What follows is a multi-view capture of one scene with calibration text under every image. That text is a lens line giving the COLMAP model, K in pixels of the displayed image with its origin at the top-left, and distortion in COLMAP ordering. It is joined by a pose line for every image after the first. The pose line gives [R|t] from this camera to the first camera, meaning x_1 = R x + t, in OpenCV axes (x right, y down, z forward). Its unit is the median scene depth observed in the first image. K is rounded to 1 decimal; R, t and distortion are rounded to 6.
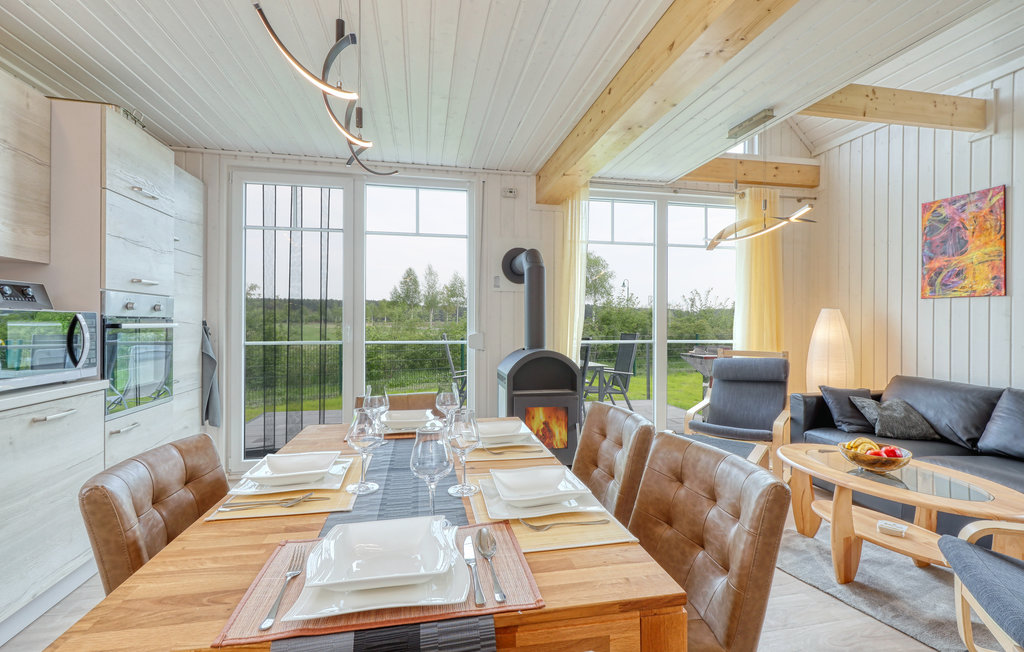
lens RADIAL K [[465.0, 0, 516.8], [0, 465.0, 320.4], [0, 0, 1]] dist [0.001928, 0.000481]
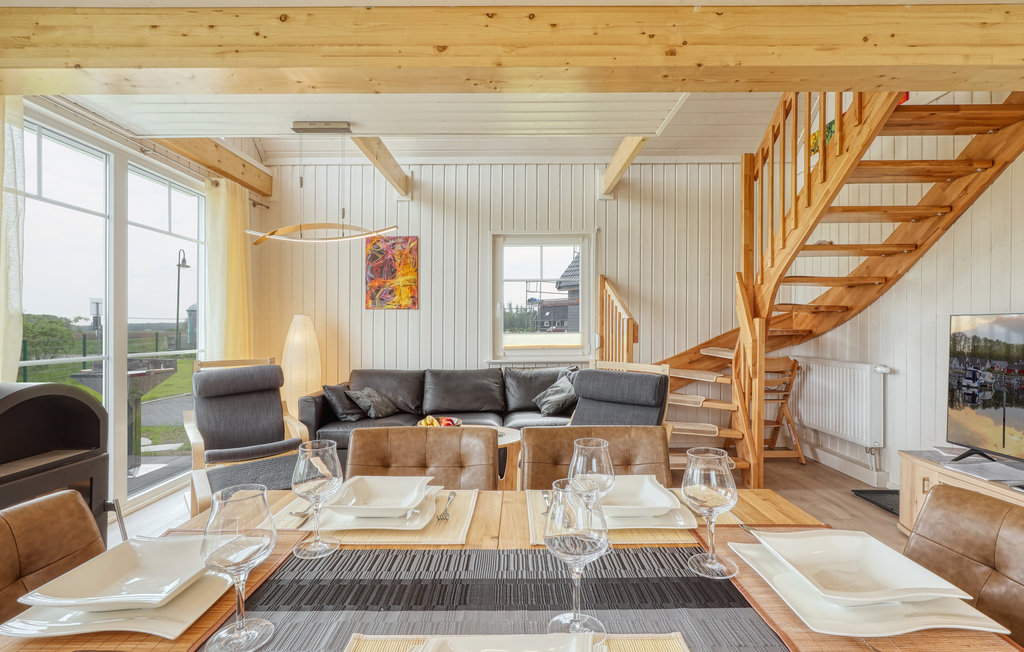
lens RADIAL K [[459.8, 0, 514.9], [0, 459.8, 327.4], [0, 0, 1]] dist [-0.000043, 0.000047]
pose [[0.197583, -0.006926, 0.980262, -0.314071], [0.003536, 0.999974, 0.006352, -0.002237], [-0.980280, 0.002211, 0.197602, 0.342073]]
